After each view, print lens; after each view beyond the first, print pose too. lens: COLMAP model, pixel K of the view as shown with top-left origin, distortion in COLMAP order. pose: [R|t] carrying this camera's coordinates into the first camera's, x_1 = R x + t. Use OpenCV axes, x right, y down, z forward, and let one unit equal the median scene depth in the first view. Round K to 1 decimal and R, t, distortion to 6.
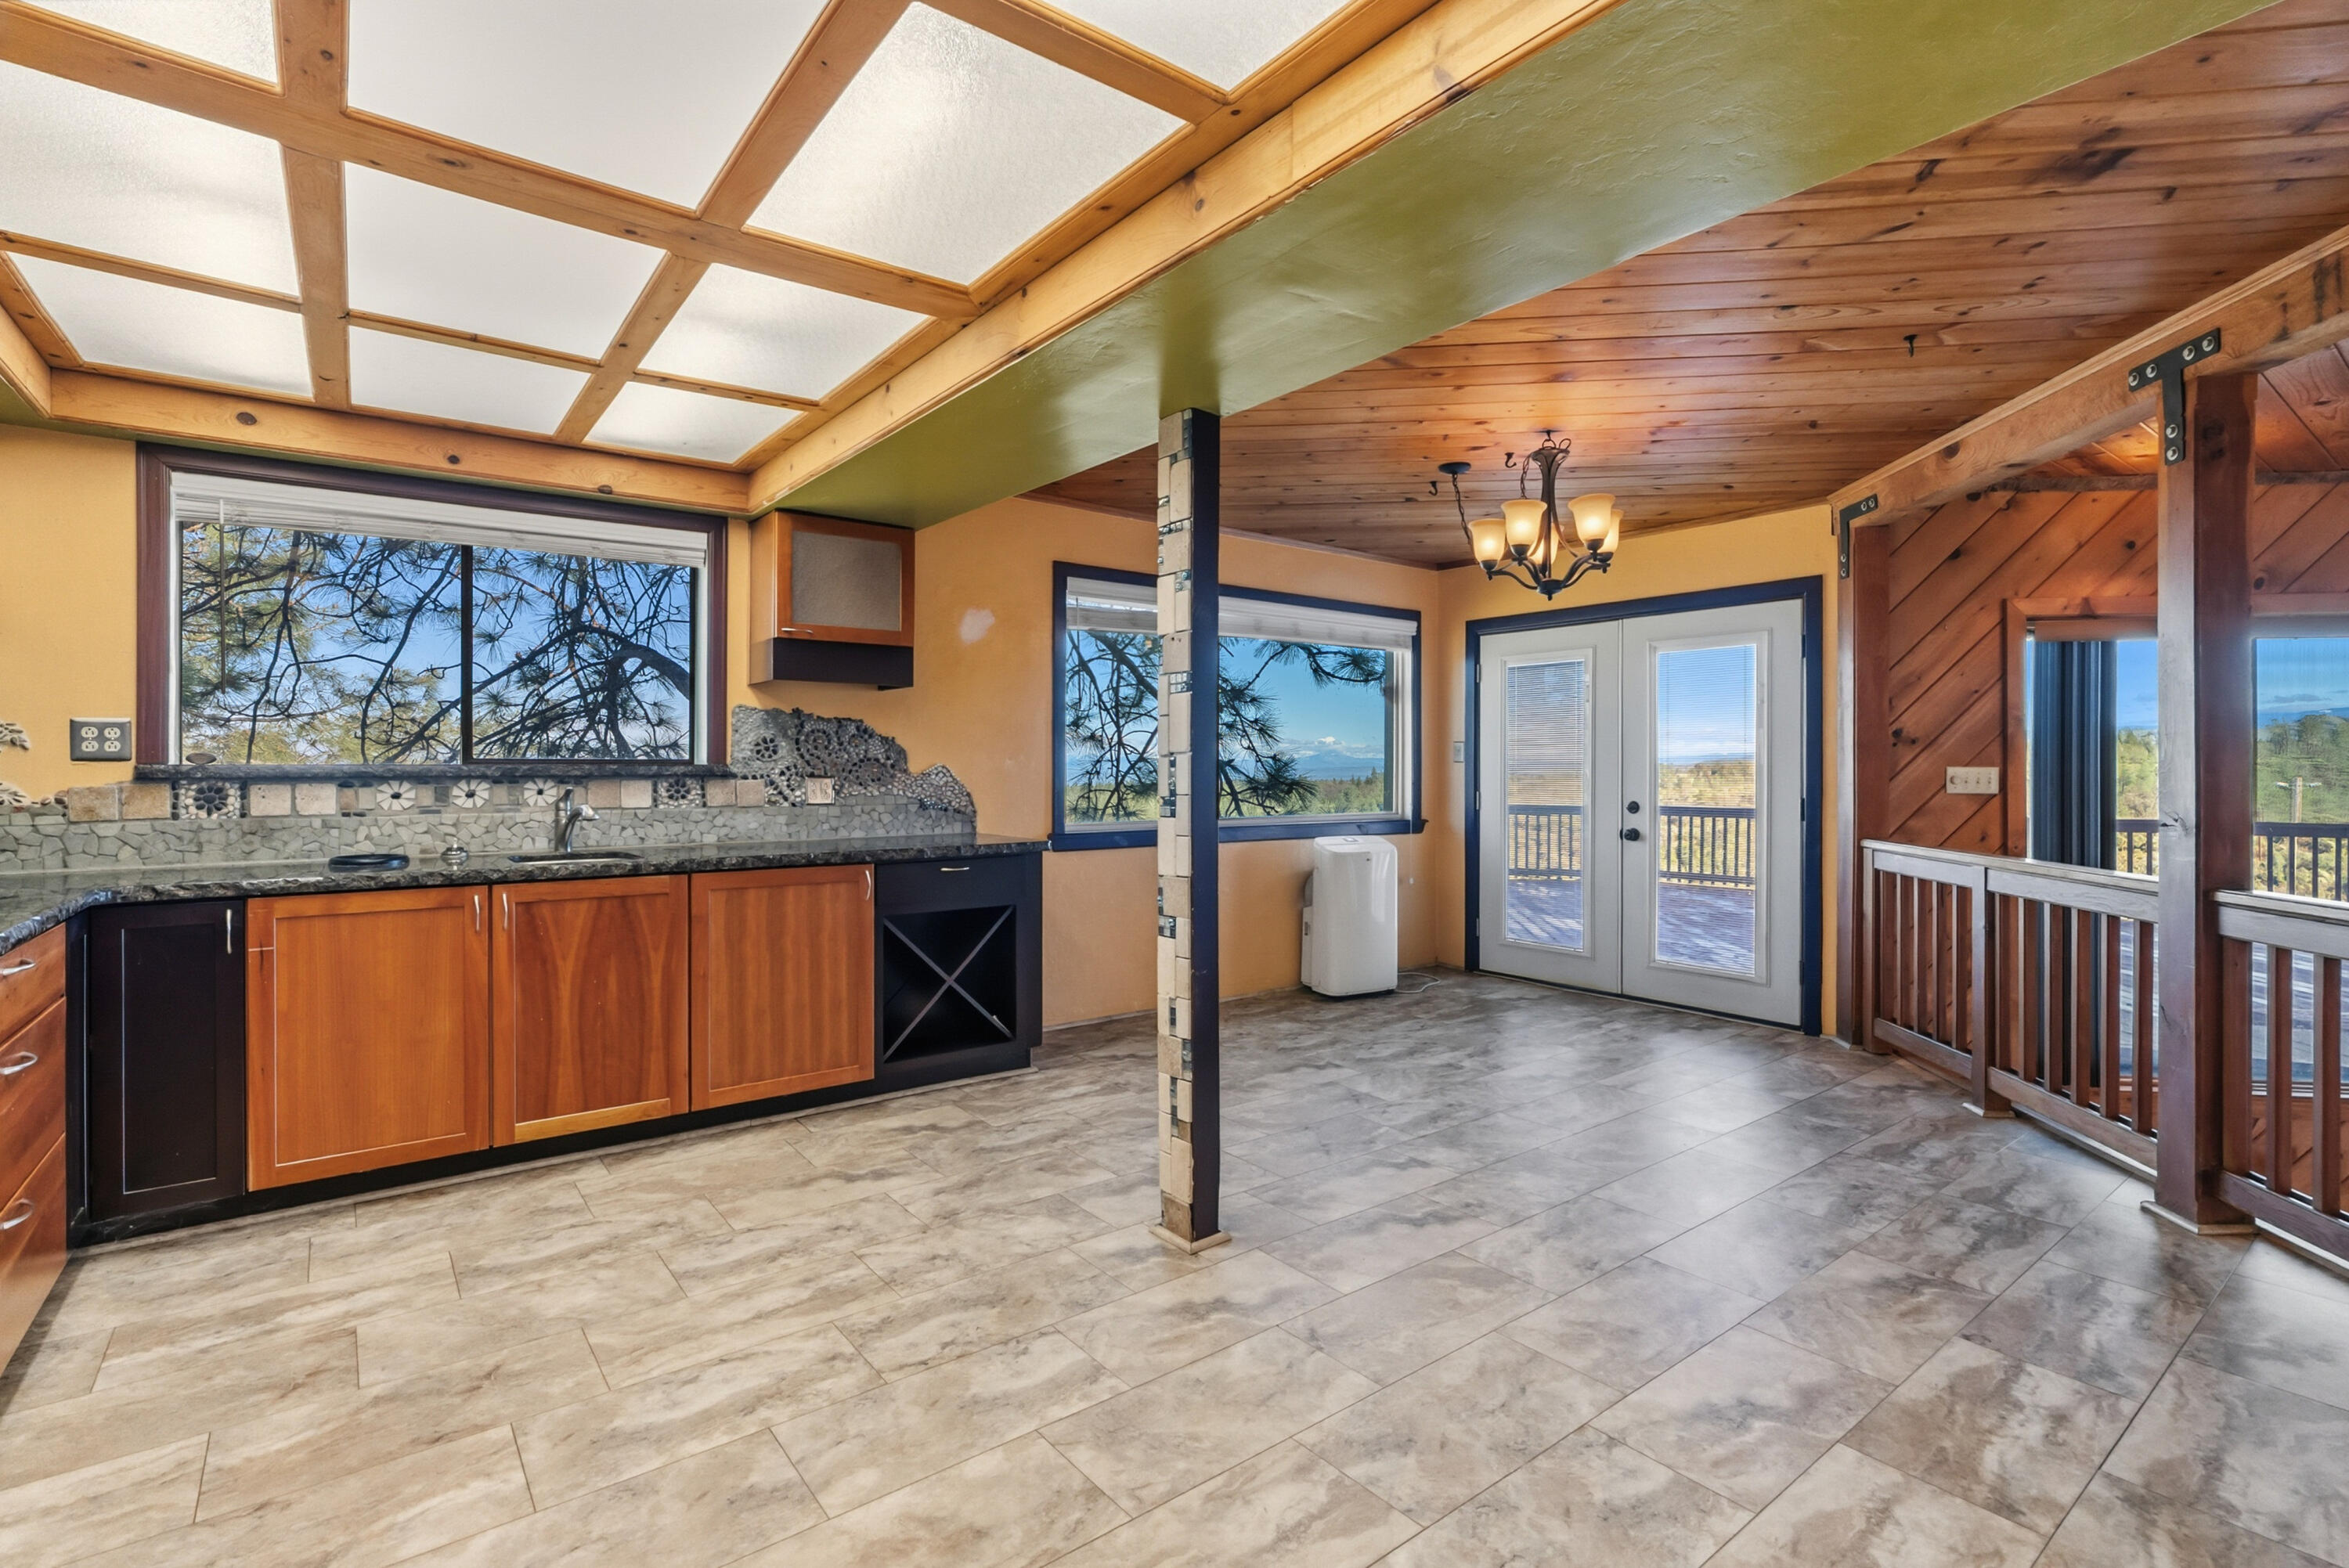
lens RADIAL K [[1088.3, 0, 1175.3], [0, 1088.3, 774.7], [0, 0, 1]] dist [-0.044014, 0.025755]
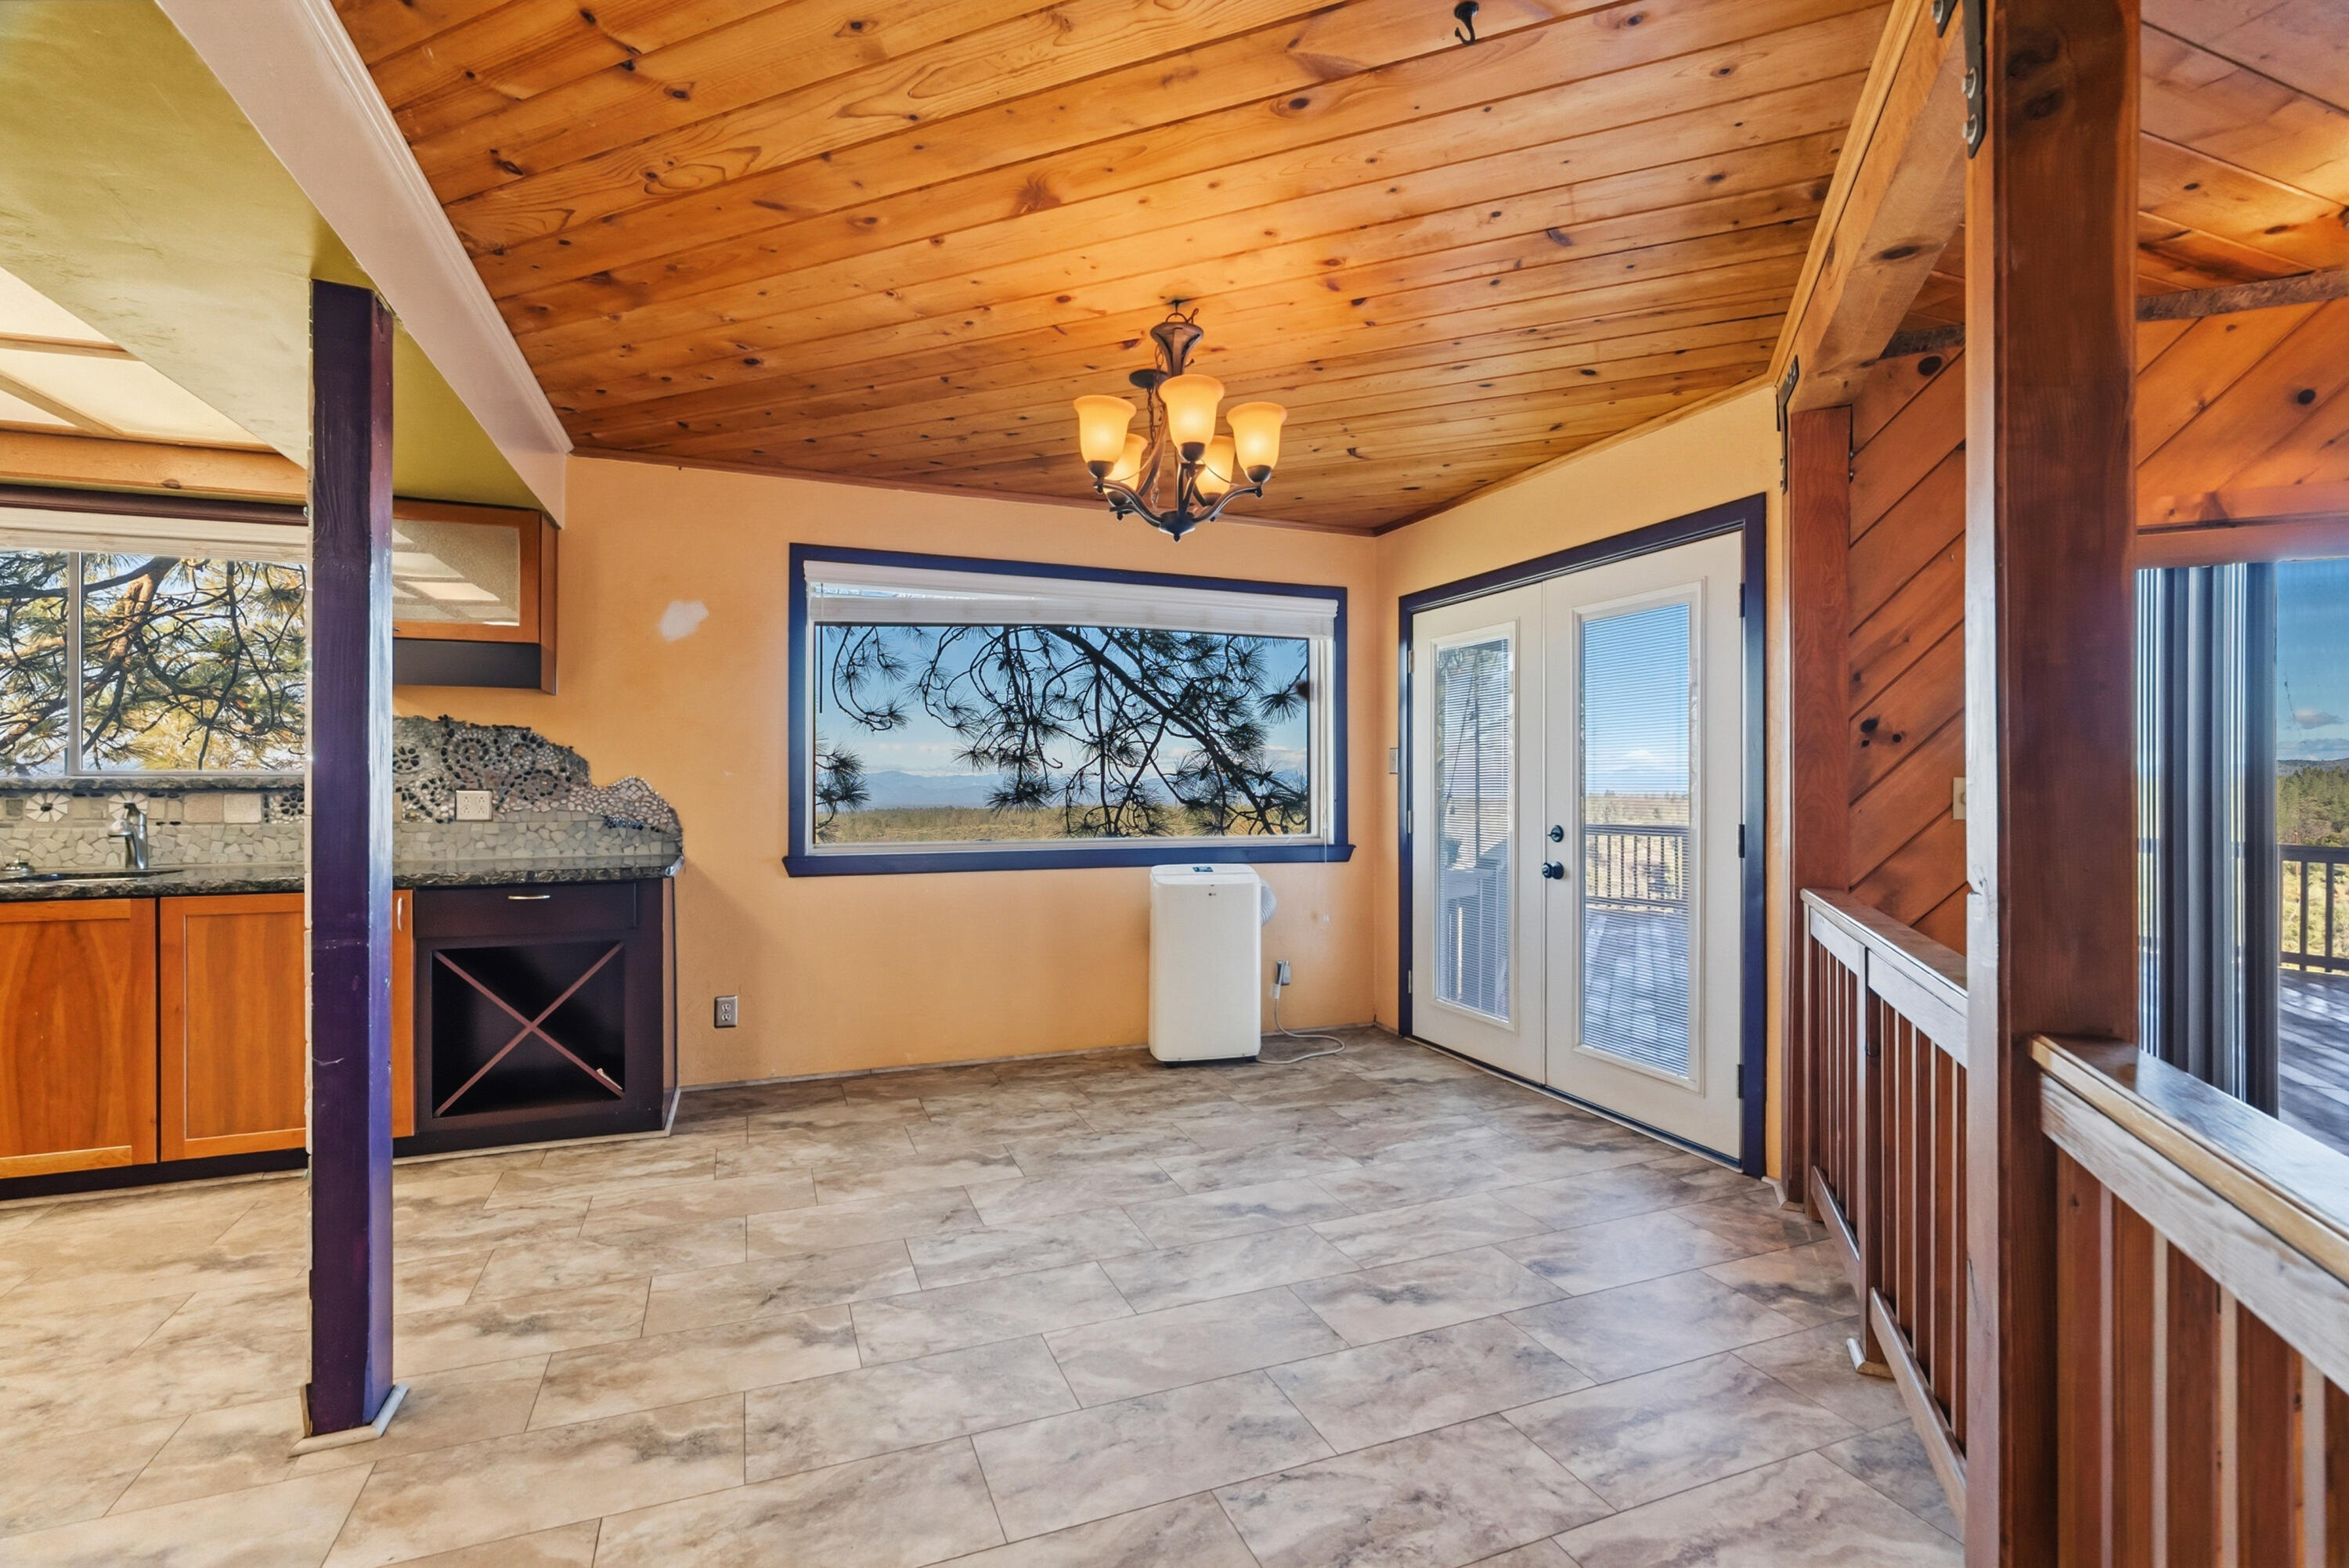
lens RADIAL K [[1087.3, 0, 1182.9], [0, 1087.3, 778.6], [0, 0, 1]] dist [-0.015029, 0.005402]
pose [[0.963484, -0.002375, -0.267756, 0.482124], [-0.000820, 0.999930, -0.011822, 0.002201], [0.267765, 0.011610, 0.963414, 0.281940]]
